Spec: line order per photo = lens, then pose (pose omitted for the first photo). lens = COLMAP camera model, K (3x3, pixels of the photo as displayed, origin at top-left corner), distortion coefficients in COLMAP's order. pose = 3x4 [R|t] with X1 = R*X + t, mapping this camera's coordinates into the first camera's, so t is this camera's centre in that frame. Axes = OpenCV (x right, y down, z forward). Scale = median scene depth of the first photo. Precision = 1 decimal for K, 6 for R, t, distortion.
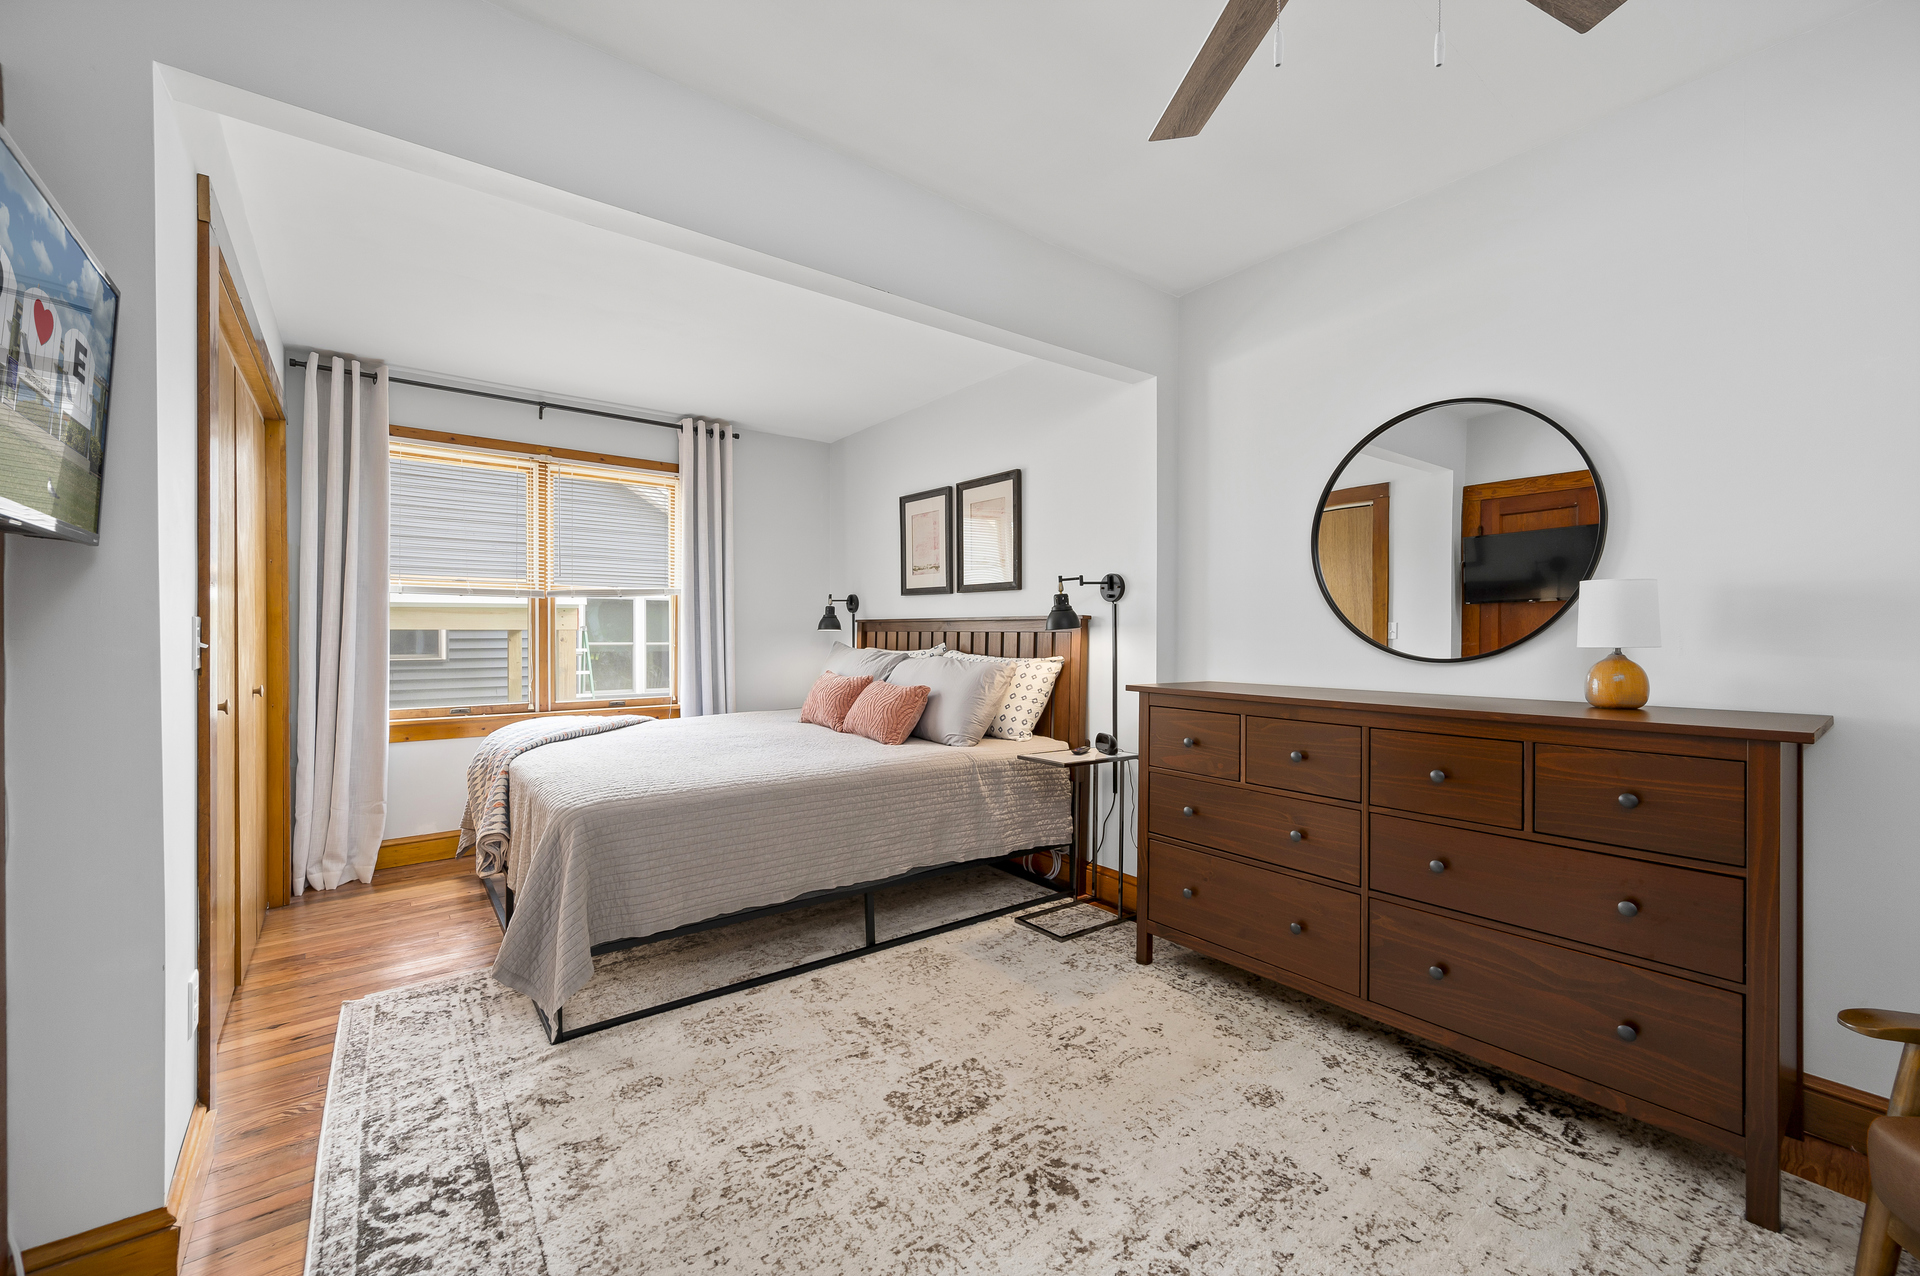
lens RADIAL K [[758.4, 0, 960.7], [0, 758.4, 630.0], [0, 0, 1]] dist [-0.002019, -0.000404]
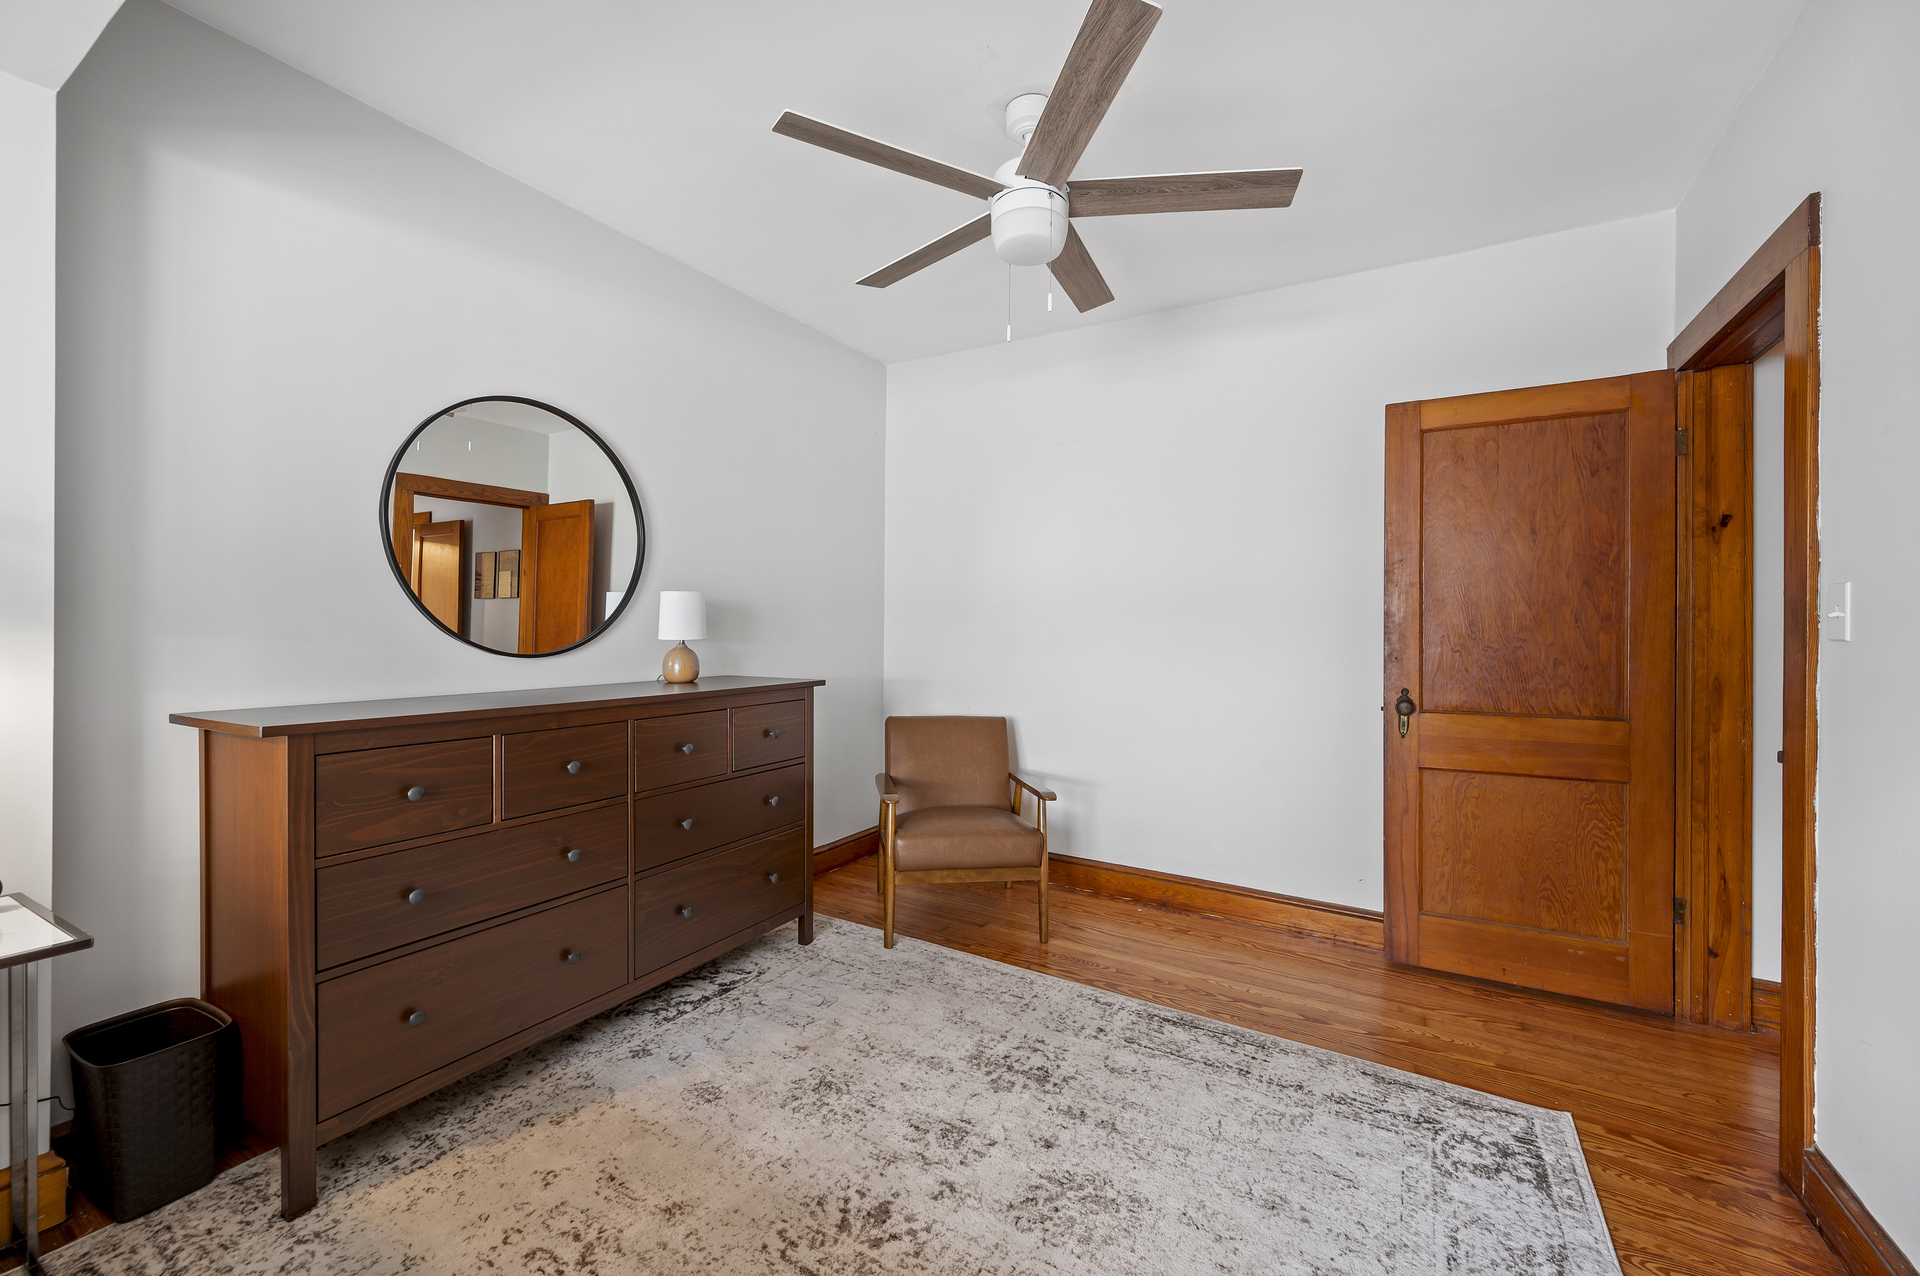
lens RADIAL K [[758.4, 0, 960.7], [0, 758.4, 630.0], [0, 0, 1]] dist [-0.002019, -0.000404]
pose [[-0.370463, -0.005418, 0.928831, -0.487453], [-0.009926, 0.999949, 0.001874, -0.003892], [-0.928794, -0.008526, -0.370498, 0.782634]]
